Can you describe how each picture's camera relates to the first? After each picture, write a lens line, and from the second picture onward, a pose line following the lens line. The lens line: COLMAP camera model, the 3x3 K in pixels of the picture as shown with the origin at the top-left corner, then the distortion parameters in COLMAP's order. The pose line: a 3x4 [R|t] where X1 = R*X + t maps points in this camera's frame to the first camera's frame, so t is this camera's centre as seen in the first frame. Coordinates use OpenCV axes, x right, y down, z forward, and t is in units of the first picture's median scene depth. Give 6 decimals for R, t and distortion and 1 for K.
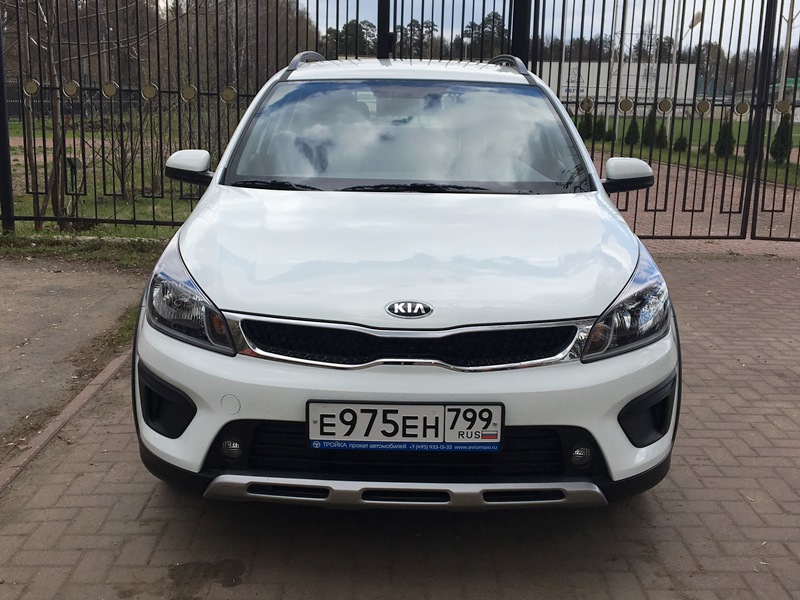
lens RADIAL K [[968.3, 0, 404.7], [0, 968.3, 307.4], [0, 0, 1]] dist [0.060326, 0.000000]
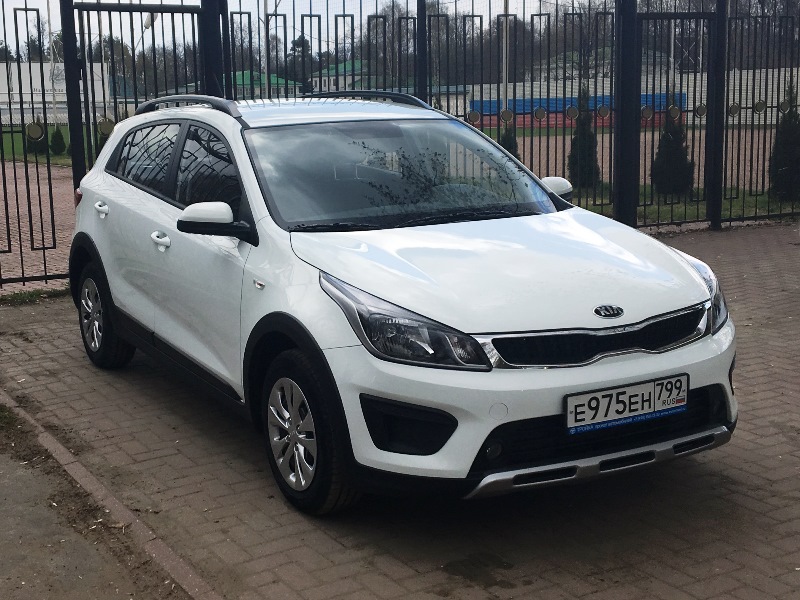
lens RADIAL K [[1105.6, 0, 392.7], [0, 1105.6, 297.9], [0, 0, 1]] dist [0.101503, 0.000000]
pose [[0.875907, -0.123583, 0.466384, -0.918009], [0.140320, 0.990106, -0.001172, -0.053876], [-0.461625, 0.066470, 0.884582, -0.139917]]
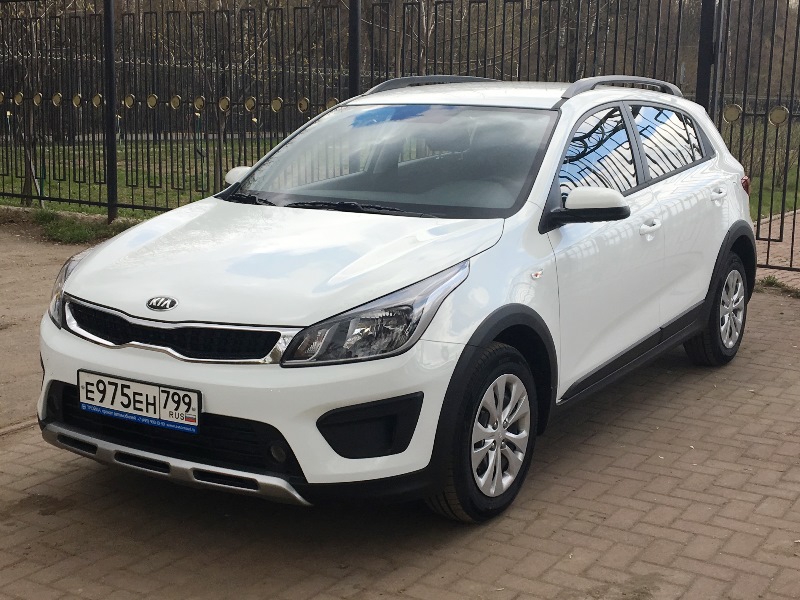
lens RADIAL K [[1105.6, 0, 413.9], [0, 1105.6, 285.6], [0, 0, 1]] dist [0.101503, 0.000000]
pose [[0.847086, 0.078800, -0.525582, 0.982819], [-0.109402, 0.993621, -0.027351, -0.016216], [0.520074, 0.080668, 0.850303, 0.012715]]
